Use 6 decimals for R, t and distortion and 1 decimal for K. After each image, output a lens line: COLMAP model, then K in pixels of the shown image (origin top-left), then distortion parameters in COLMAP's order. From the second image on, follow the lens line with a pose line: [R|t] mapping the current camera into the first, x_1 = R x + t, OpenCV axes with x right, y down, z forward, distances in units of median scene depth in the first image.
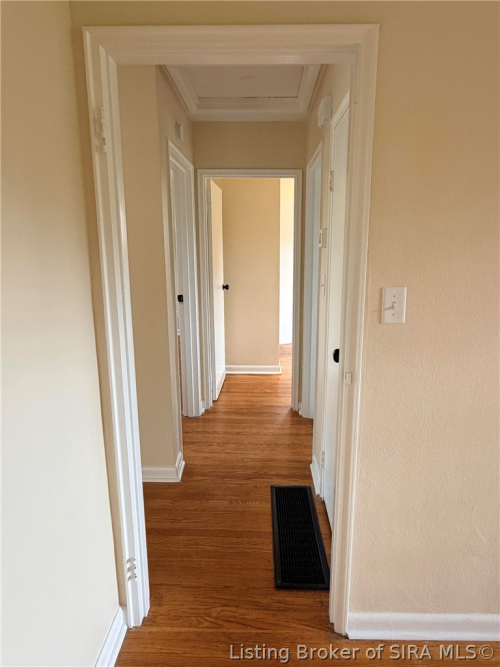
lens RADIAL K [[421.4, 0, 252.5], [0, 421.4, 333.4], [0, 0, 1]] dist [-0.001997, -0.002189]
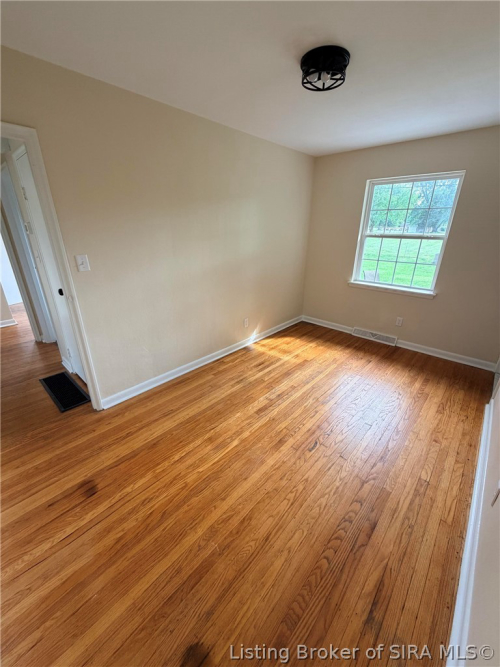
lens RADIAL K [[266.1, 0, 251.0], [0, 266.1, 332.3], [0, 0, 1]] dist [0.000217, 0.000058]
pose [[0.658799, -0.272654, 0.701173, -0.111123], [0.143369, 0.960436, 0.238764, 0.048355], [-0.738532, -0.056771, 0.671824, -0.410845]]
